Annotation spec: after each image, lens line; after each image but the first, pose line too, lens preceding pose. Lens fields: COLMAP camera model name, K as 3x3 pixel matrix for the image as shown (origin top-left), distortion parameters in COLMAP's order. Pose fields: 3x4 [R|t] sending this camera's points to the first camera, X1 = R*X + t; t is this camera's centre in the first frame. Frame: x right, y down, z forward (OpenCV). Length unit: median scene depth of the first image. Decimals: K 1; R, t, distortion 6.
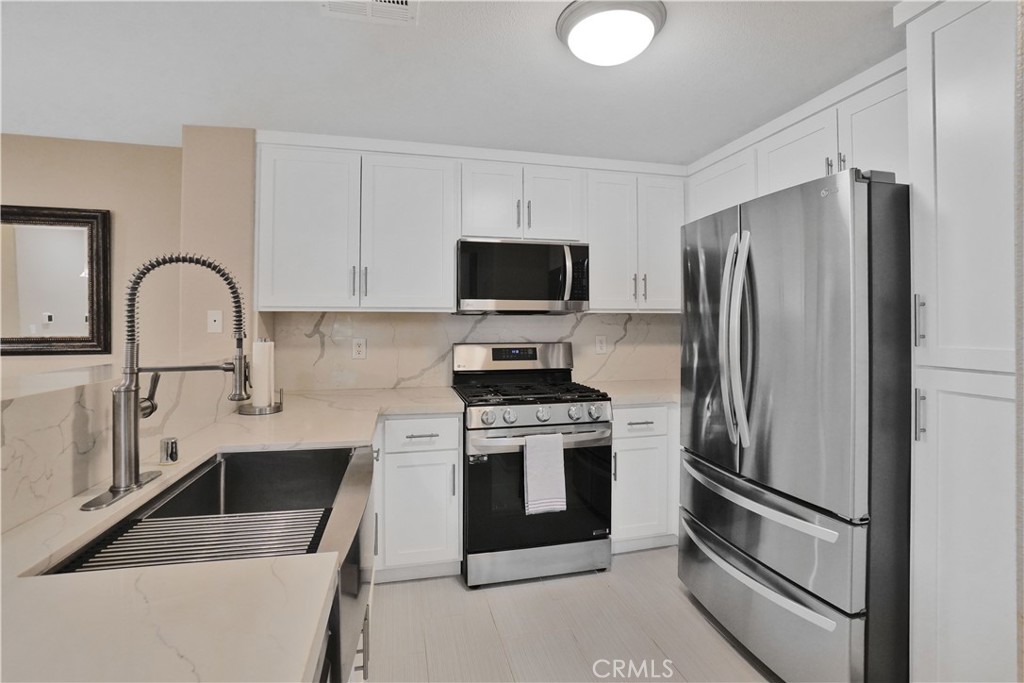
lens RADIAL K [[465.5, 0, 511.1], [0, 465.5, 321.6], [0, 0, 1]] dist [-0.066833, 0.025176]
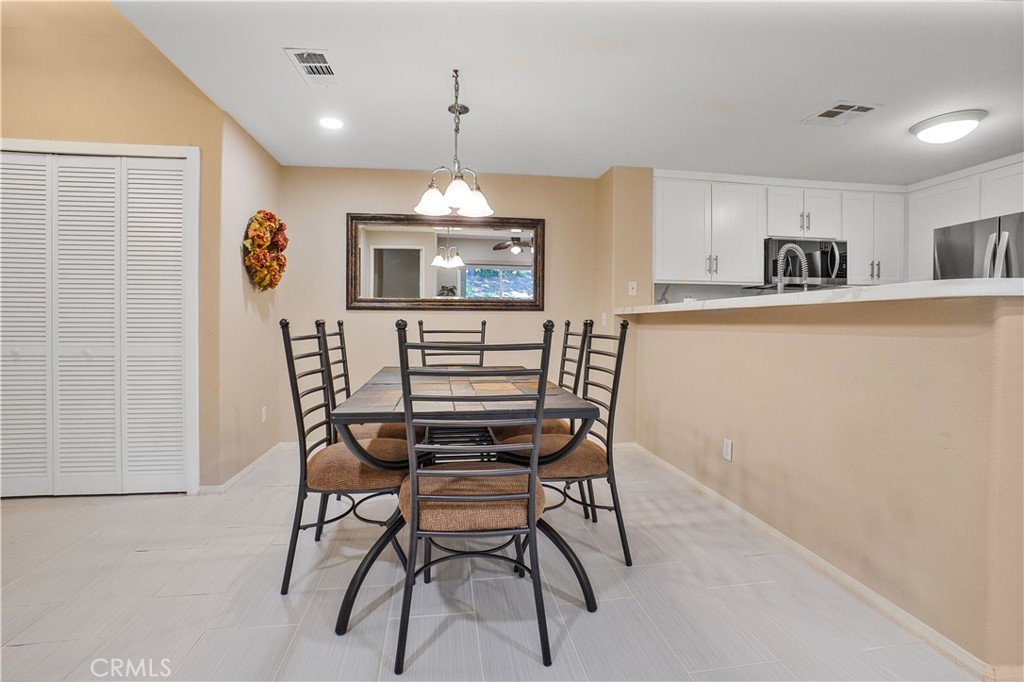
lens RADIAL K [[465.5, 0, 511.1], [0, 465.5, 321.1], [0, 0, 1]] dist [-0.066833, 0.025176]
pose [[0.995473, 0.004310, -0.094944, -0.864451], [-0.004061, 0.999988, 0.002811, 0.104429], [0.094955, -0.002412, 0.995479, -0.629948]]
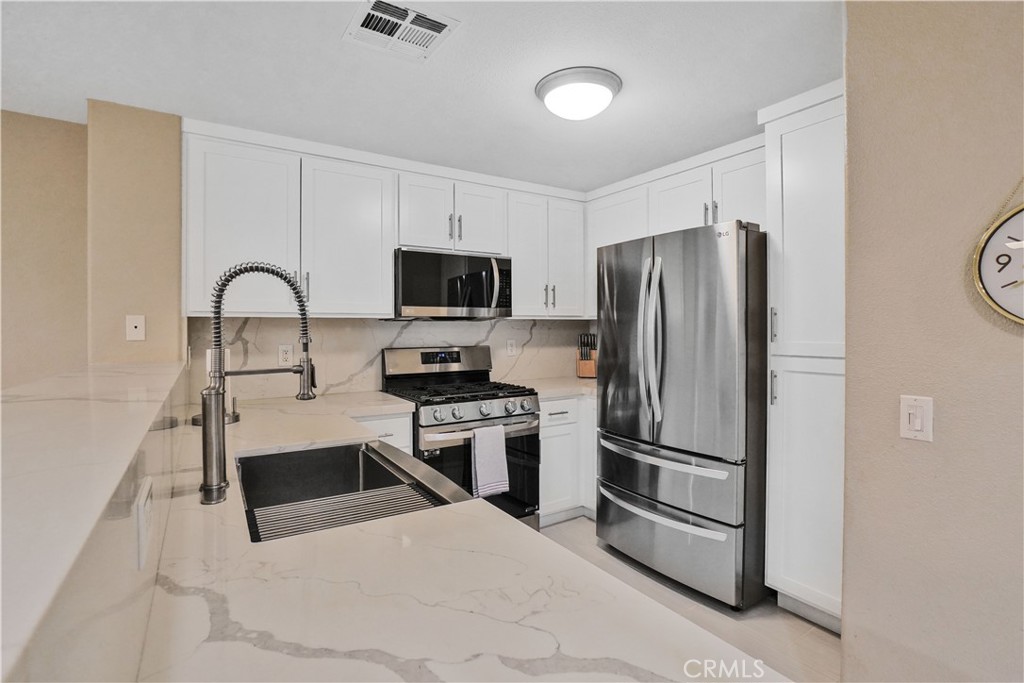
lens RADIAL K [[485.0, 0, 515.5], [0, 485.0, 331.3], [0, 0, 1]] dist [-0.067664, 0.027510]
pose [[0.940239, -0.006557, 0.340453, -0.246121], [0.003529, 0.999949, 0.009513, 0.000208], [-0.340498, -0.007743, 0.940213, -0.117473]]
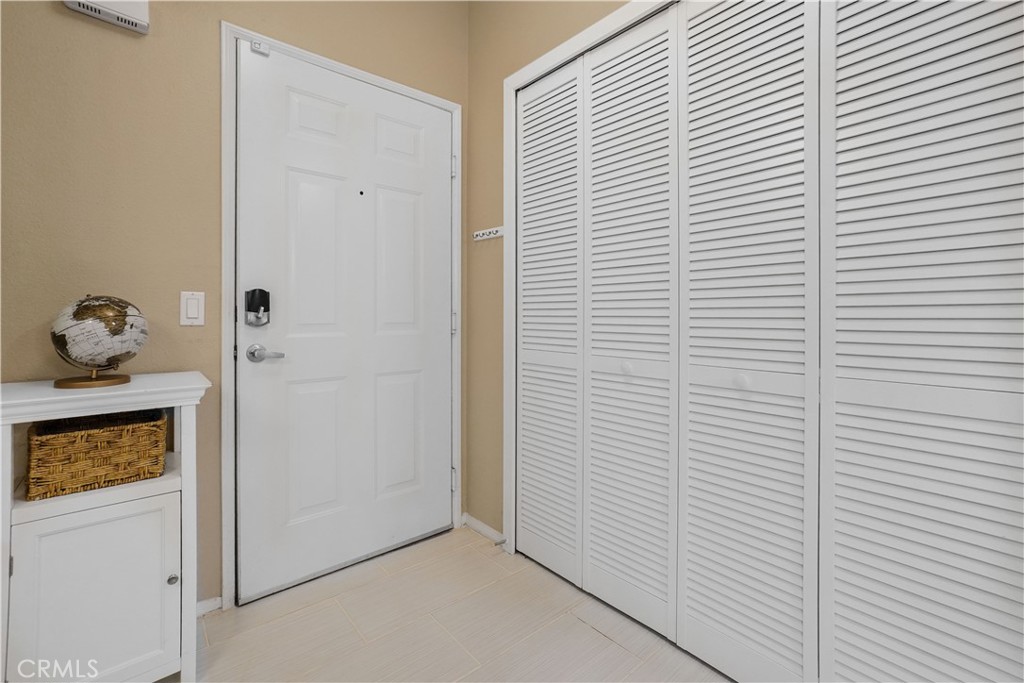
lens RADIAL K [[465.5, 0, 511.1], [0, 465.5, 321.6], [0, 0, 1]] dist [-0.066833, 0.025176]
pose [[0.447600, 0.008149, -0.894197, -1.636012], [-0.001481, 0.999964, 0.008371, 0.114101], [0.894233, -0.002422, 0.447595, -0.123385]]
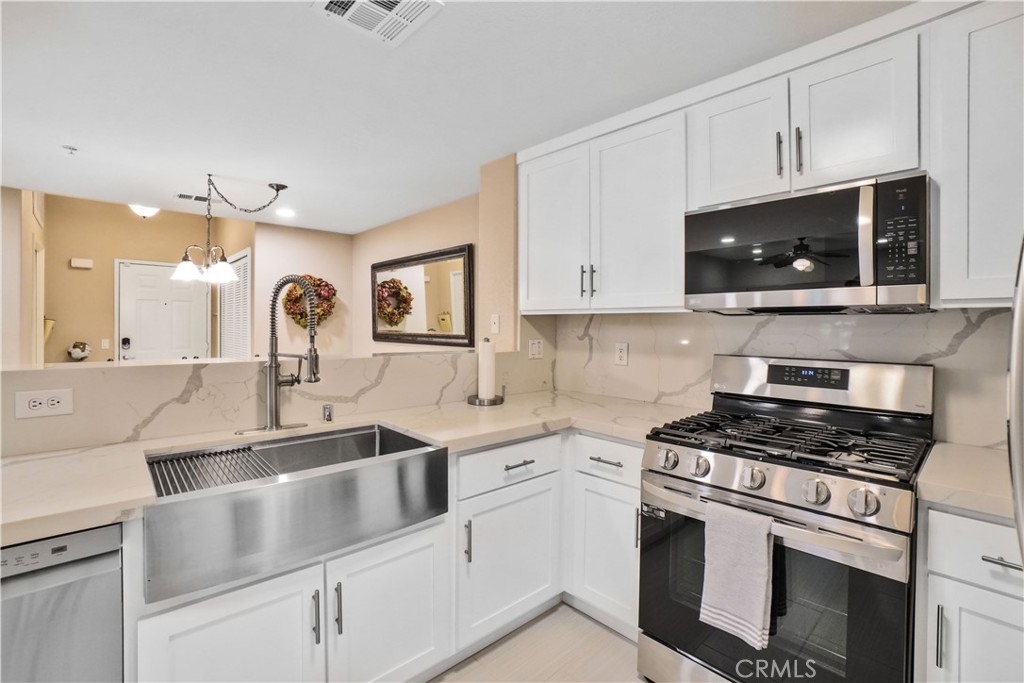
lens RADIAL K [[465.5, 0, 511.1], [0, 465.5, 321.6], [0, 0, 1]] dist [-0.066833, 0.025176]
pose [[0.486140, -0.003268, -0.873875, 0.414332], [-0.004409, 0.999971, -0.006193, 0.001316], [0.873870, 0.006864, 0.486111, 0.412017]]
